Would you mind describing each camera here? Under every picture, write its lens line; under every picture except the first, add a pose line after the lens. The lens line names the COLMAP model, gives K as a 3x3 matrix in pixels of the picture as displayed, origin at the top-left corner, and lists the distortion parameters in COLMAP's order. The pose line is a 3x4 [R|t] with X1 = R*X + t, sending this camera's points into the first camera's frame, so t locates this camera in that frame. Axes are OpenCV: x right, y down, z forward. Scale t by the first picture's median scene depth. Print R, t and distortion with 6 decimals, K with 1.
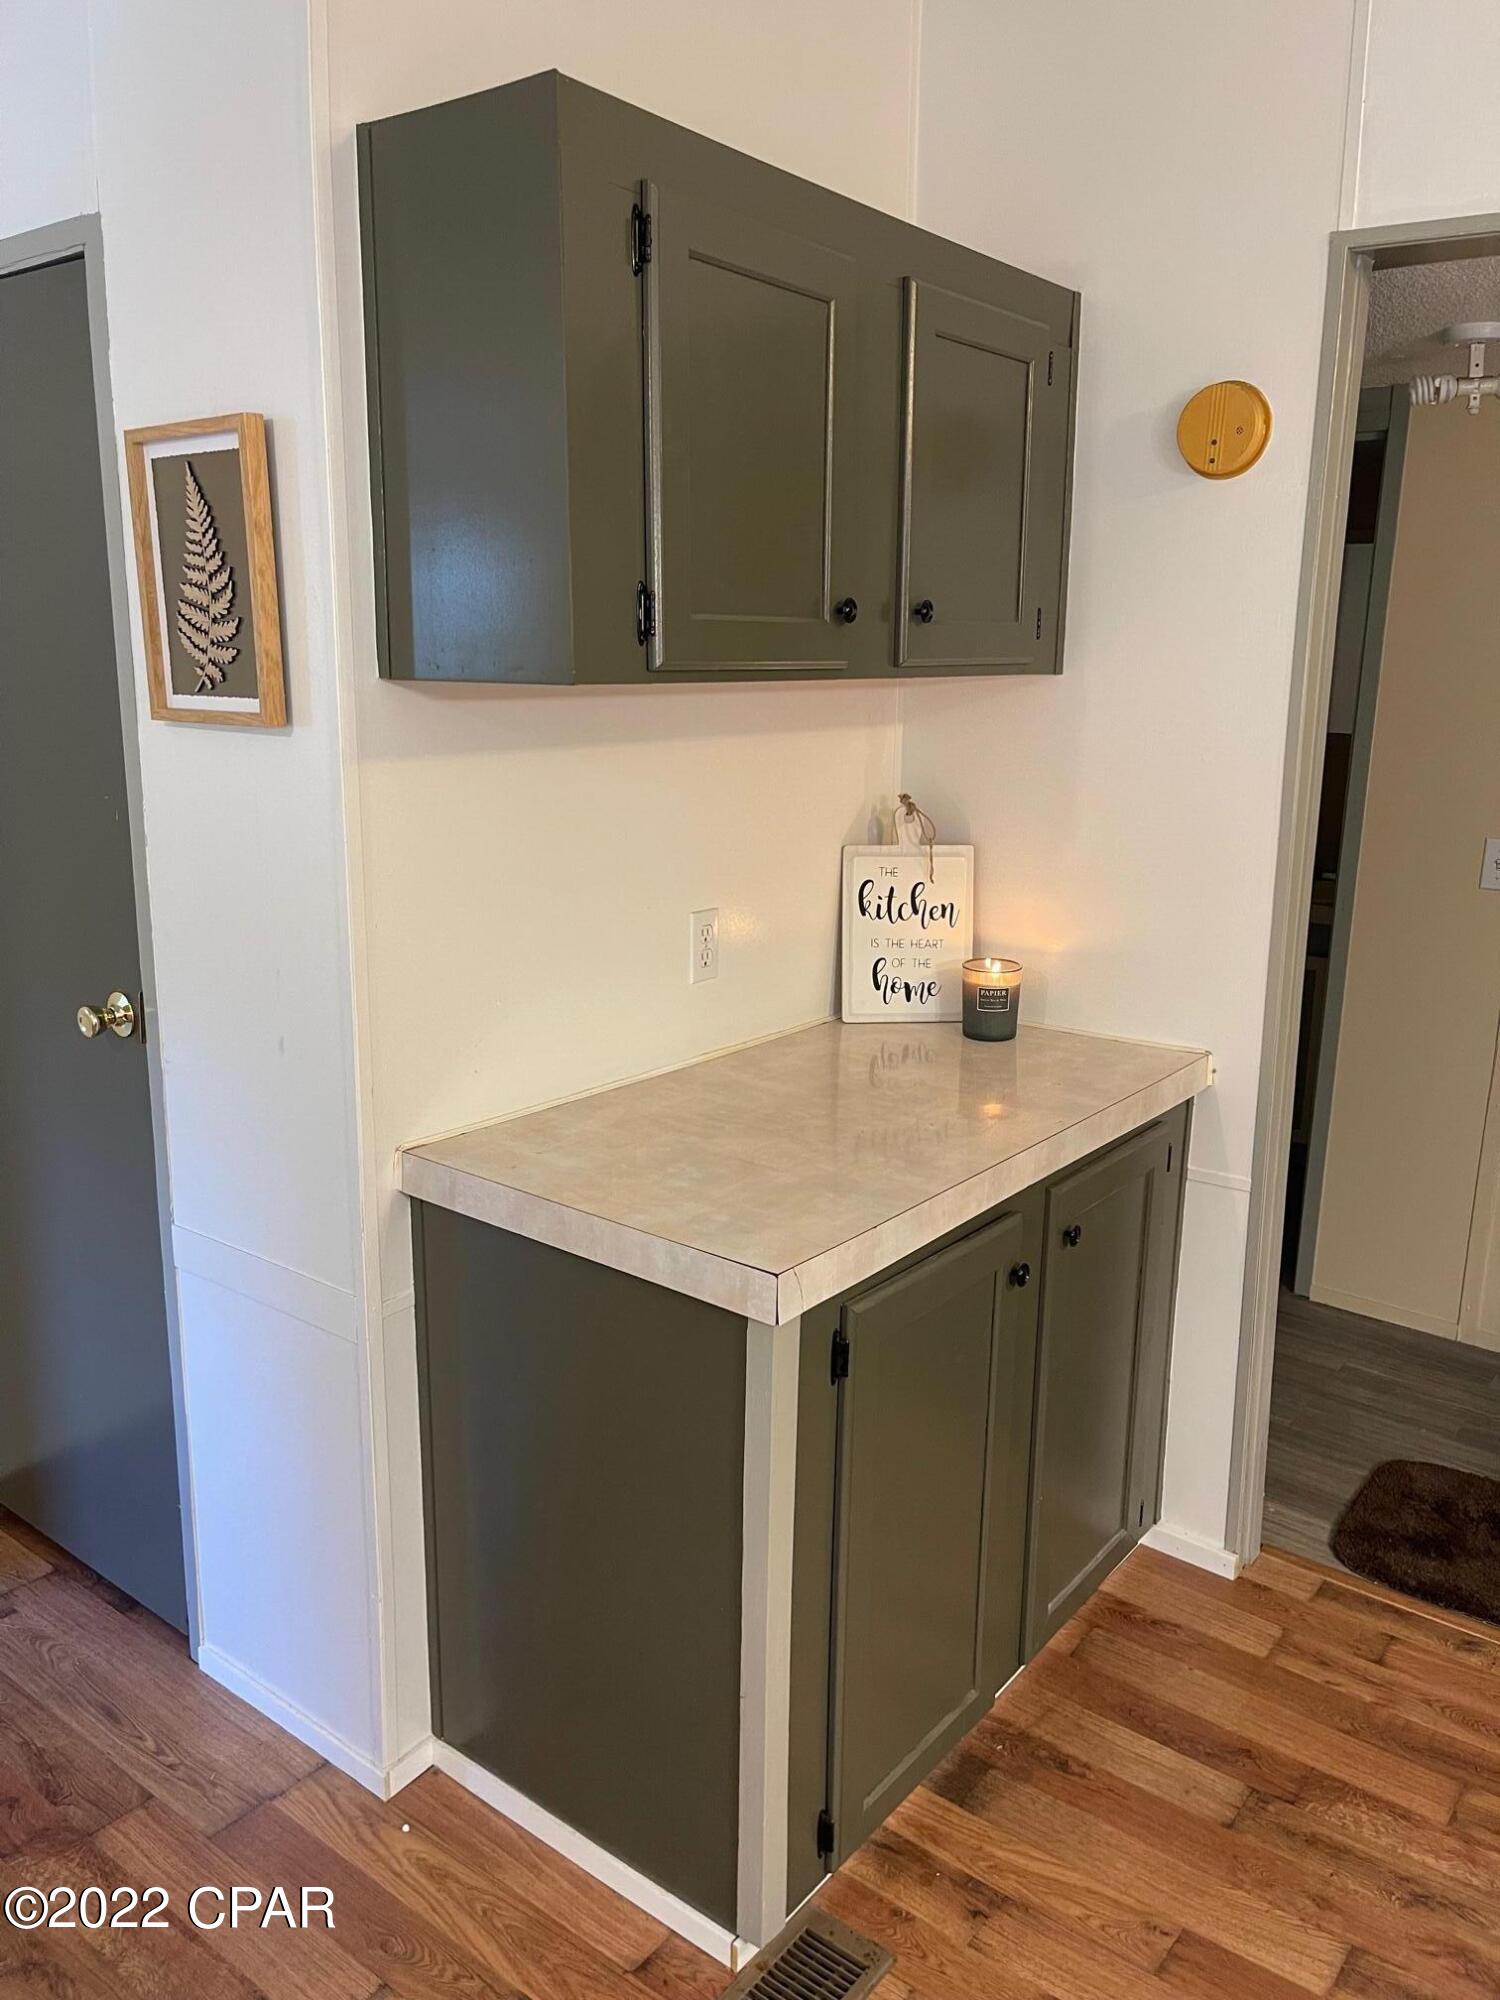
lens RADIAL K [[1513.6, 0, 756.6], [0, 1513.6, 989.4], [0, 0, 1]] dist [0.056576, -0.068494]
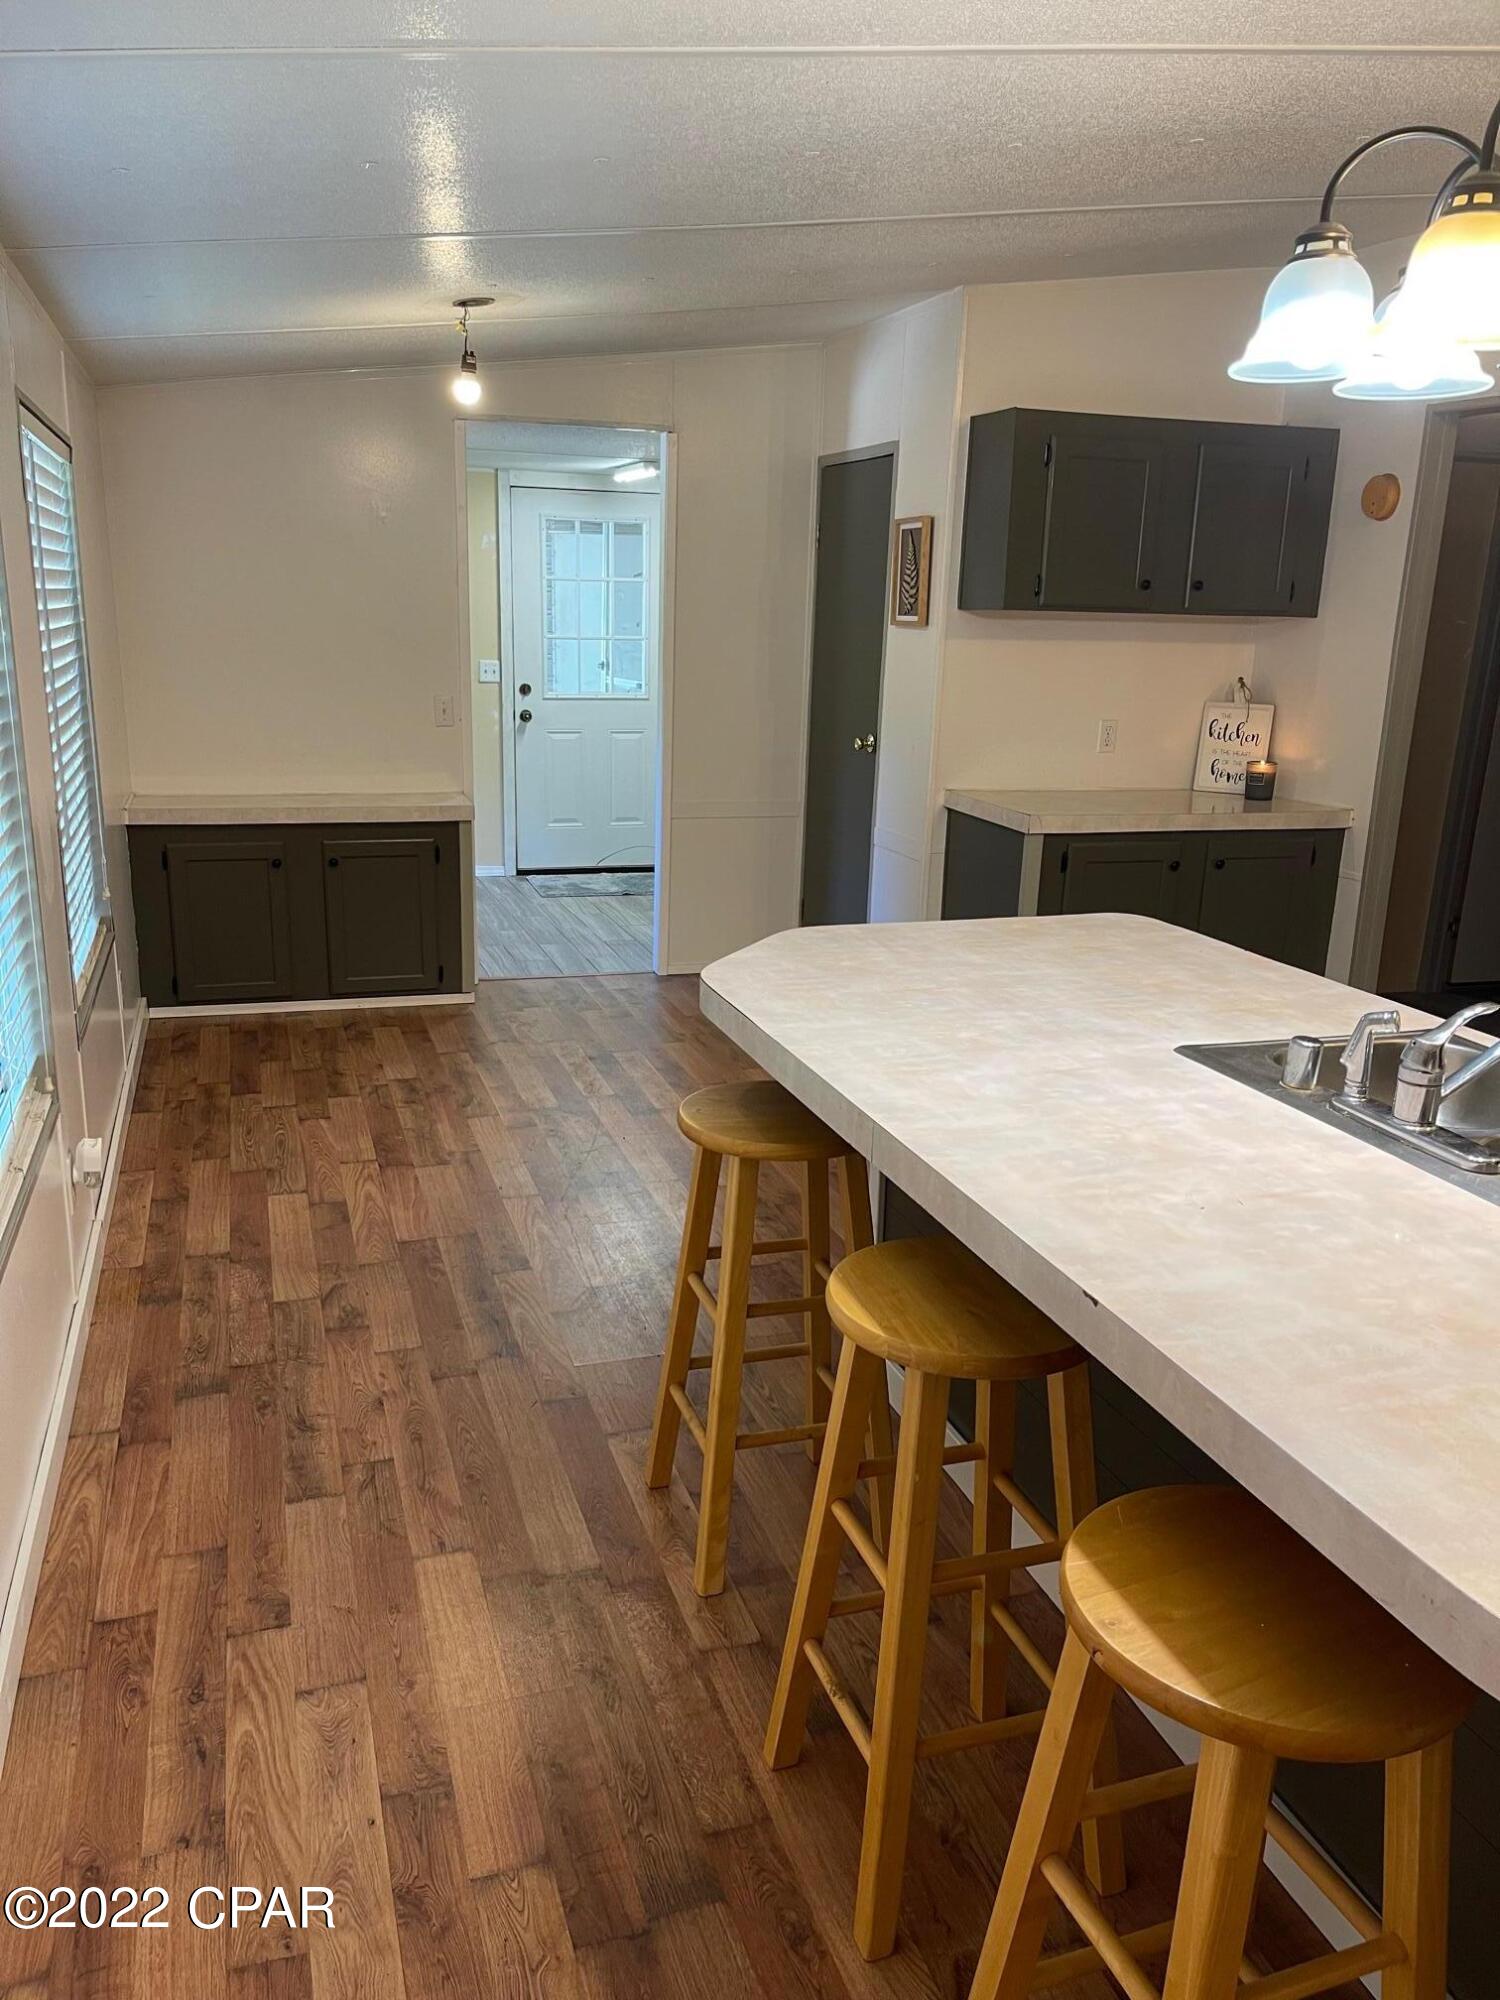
lens RADIAL K [[1513.6, 0, 732.4], [0, 1513.6, 1009.3], [0, 0, 1]] dist [0.056576, -0.068494]
pose [[0.821275, 0.159054, -0.547913, 0.998500], [-0.144817, 0.987018, 0.069453, 0.363189], [0.551847, 0.022308, 0.833647, -1.444502]]
